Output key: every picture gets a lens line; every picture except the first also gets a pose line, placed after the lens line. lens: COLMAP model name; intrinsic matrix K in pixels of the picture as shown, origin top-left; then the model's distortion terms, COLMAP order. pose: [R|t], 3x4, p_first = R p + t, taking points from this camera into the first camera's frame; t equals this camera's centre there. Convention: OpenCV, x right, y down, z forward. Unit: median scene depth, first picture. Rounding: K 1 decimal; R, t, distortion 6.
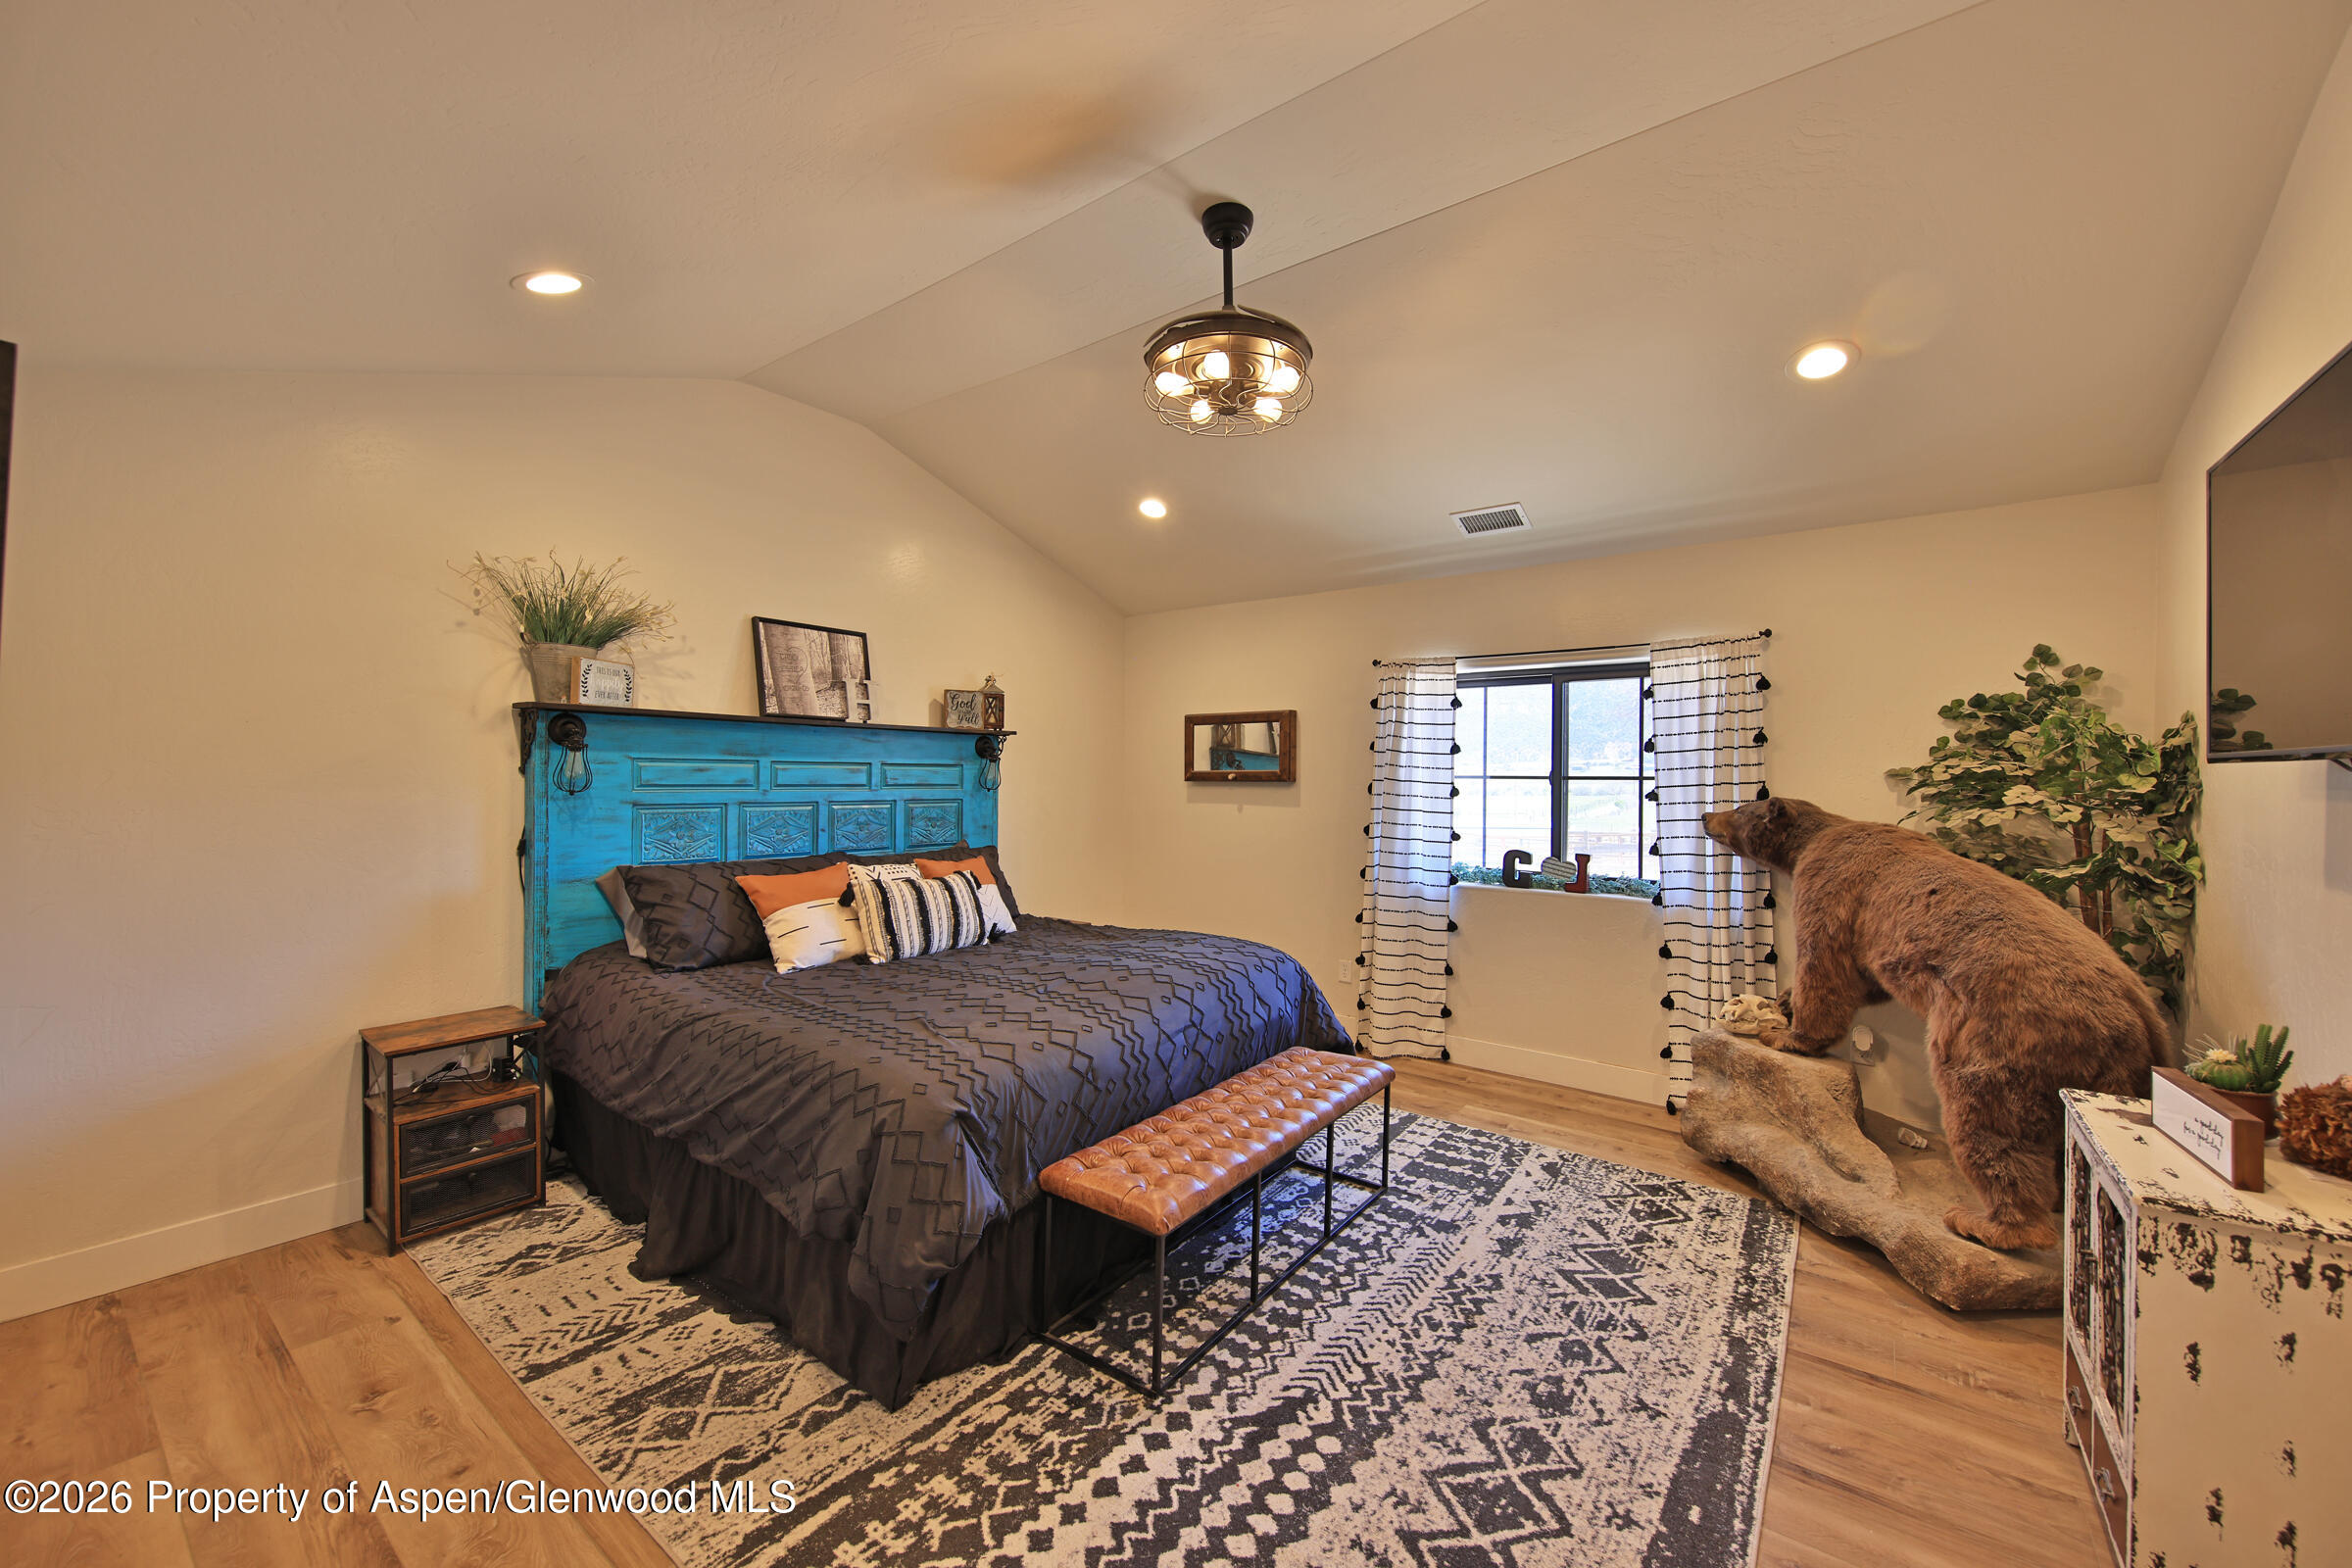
lens RADIAL K [[920.8, 0, 1188.3], [0, 920.8, 785.3], [0, 0, 1]] dist [0.008320, -0.000761]
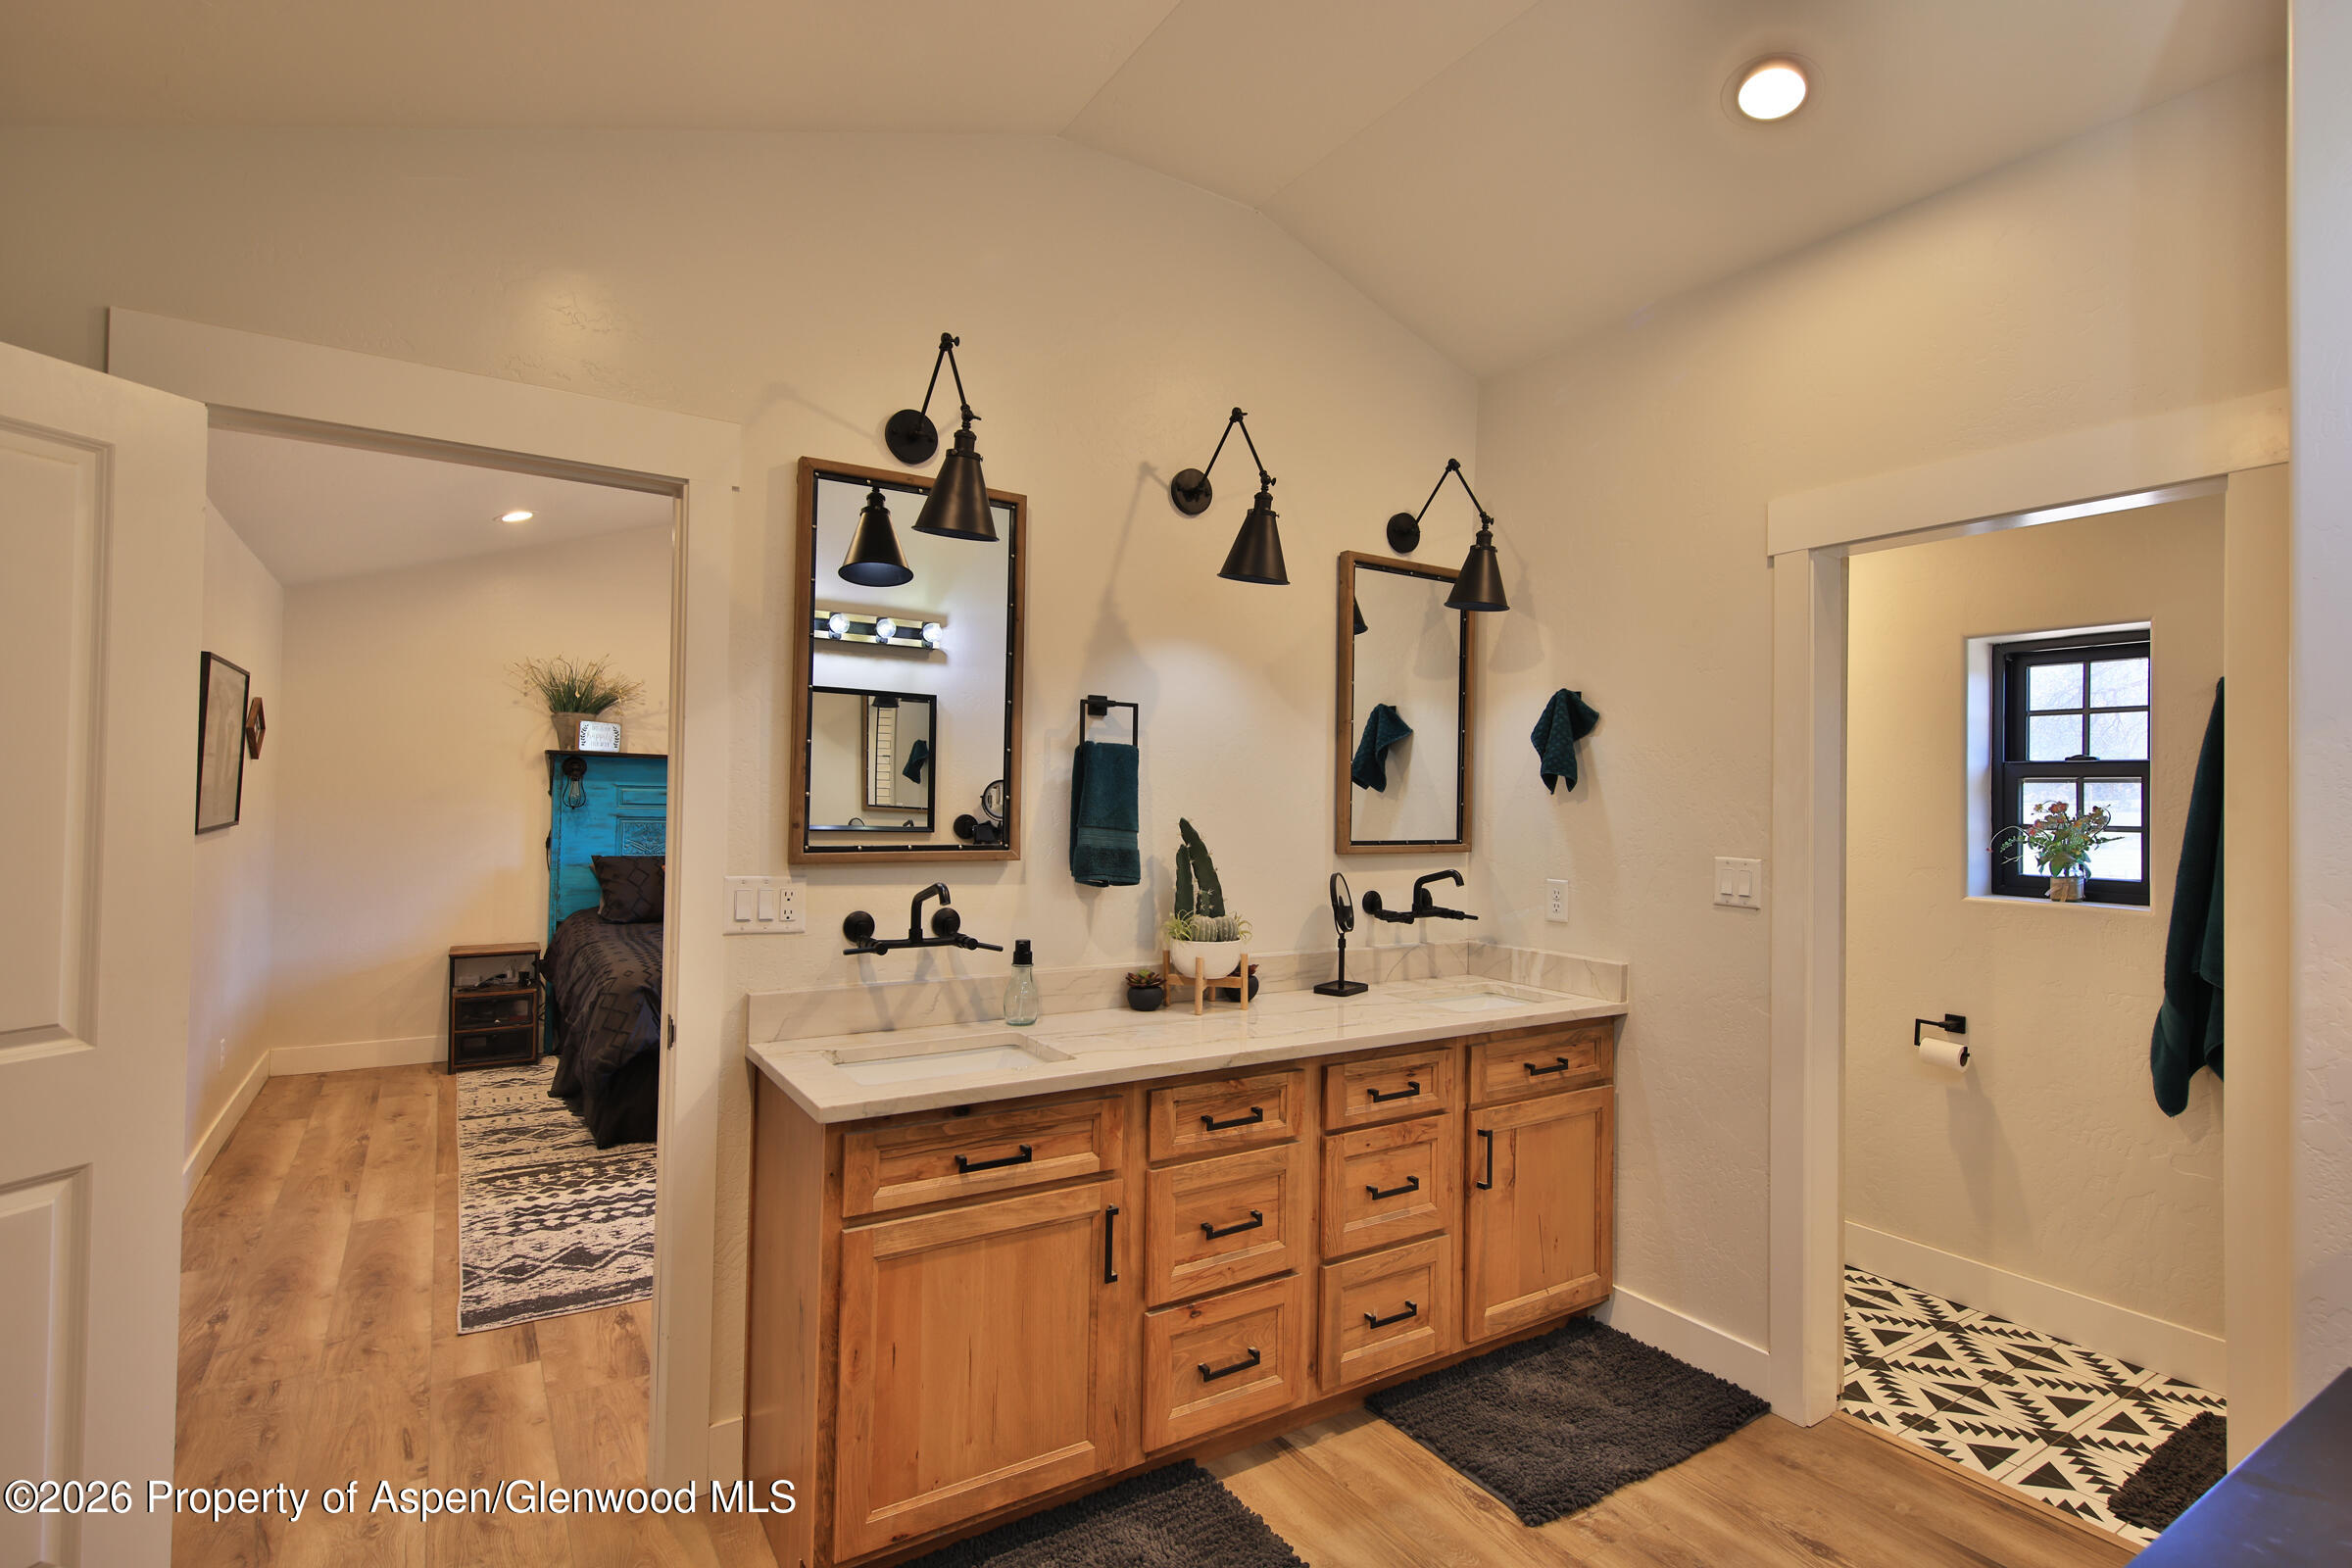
lens RADIAL K [[1176.1, 0, 1248.0], [0, 1176.1, 776.6], [0, 0, 1]] dist [0.002783, 0.000606]
pose [[0.946712, -0.001453, -0.322079, 1.038179], [-0.009652, 0.999413, -0.032881, 0.009676], [0.321938, 0.034238, 0.946142, -0.506993]]
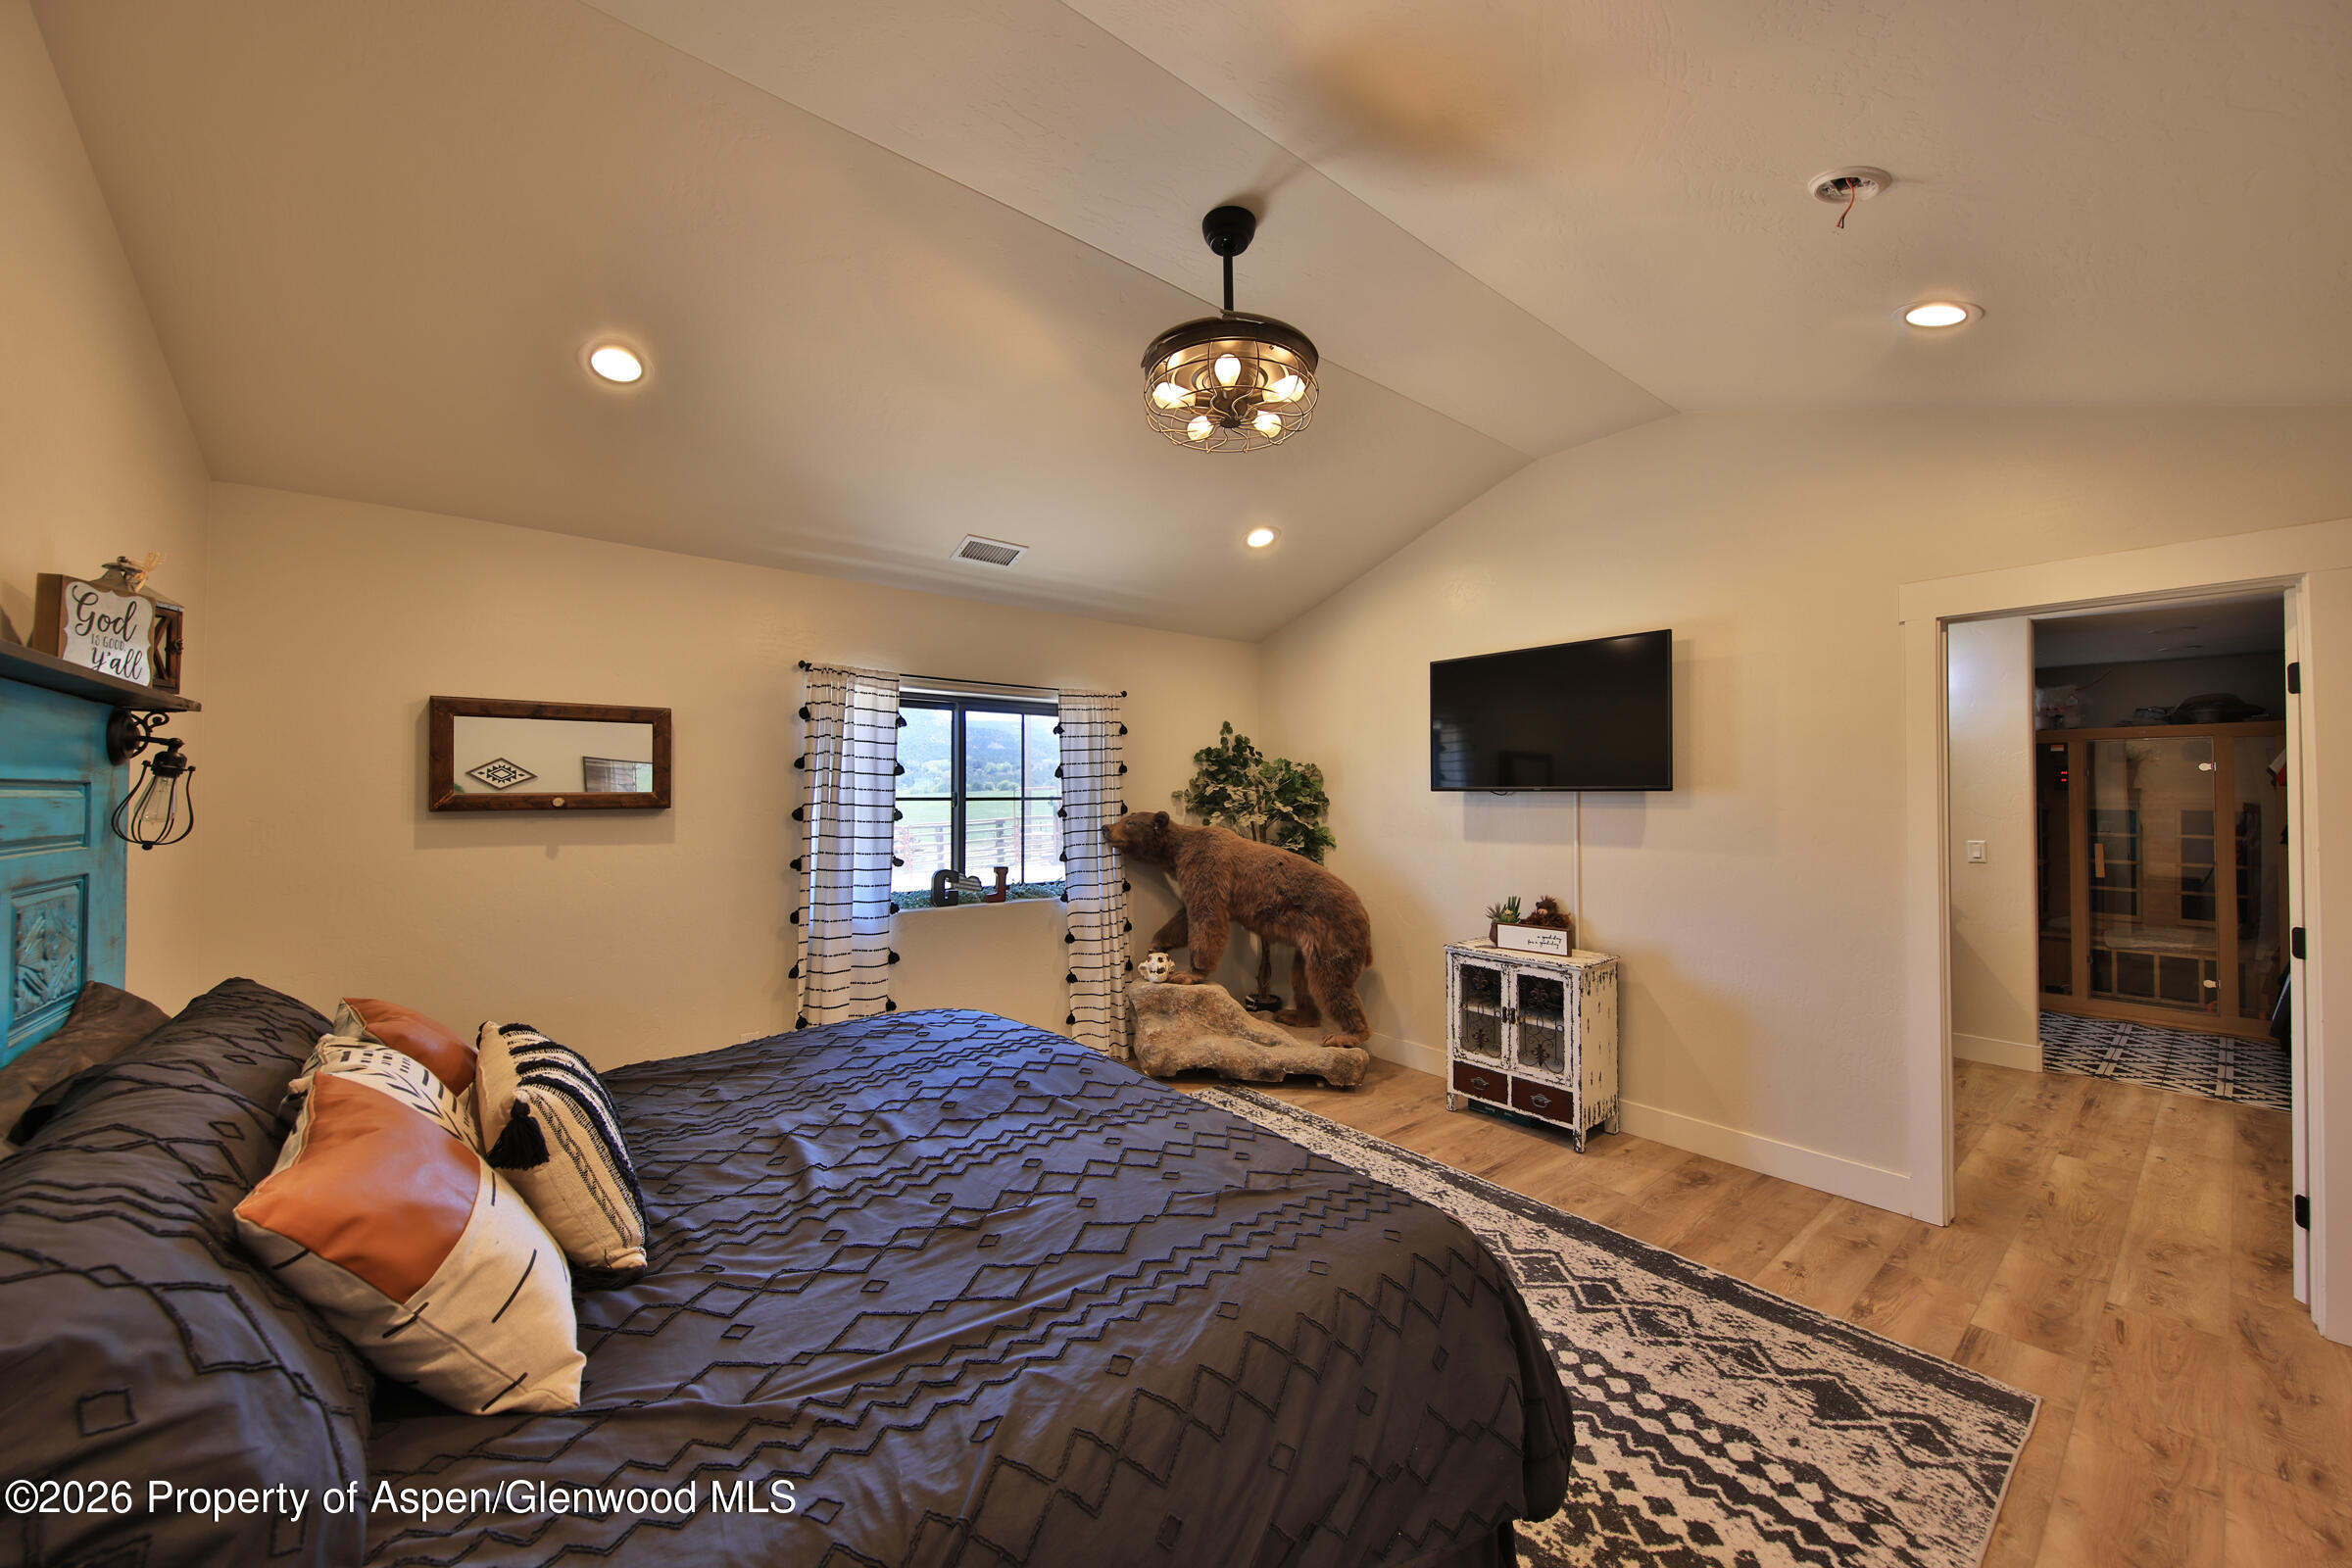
lens RADIAL K [[854.1, 0, 1183.5], [0, 854.1, 787.7], [0, 0, 1]] dist [0.001521, -0.001070]
pose [[0.242450, -0.000942, 0.970163, -0.691257], [0.010372, 0.999945, -0.001621, -0.023270], [-0.970108, 0.010455, 0.242447, 0.698103]]
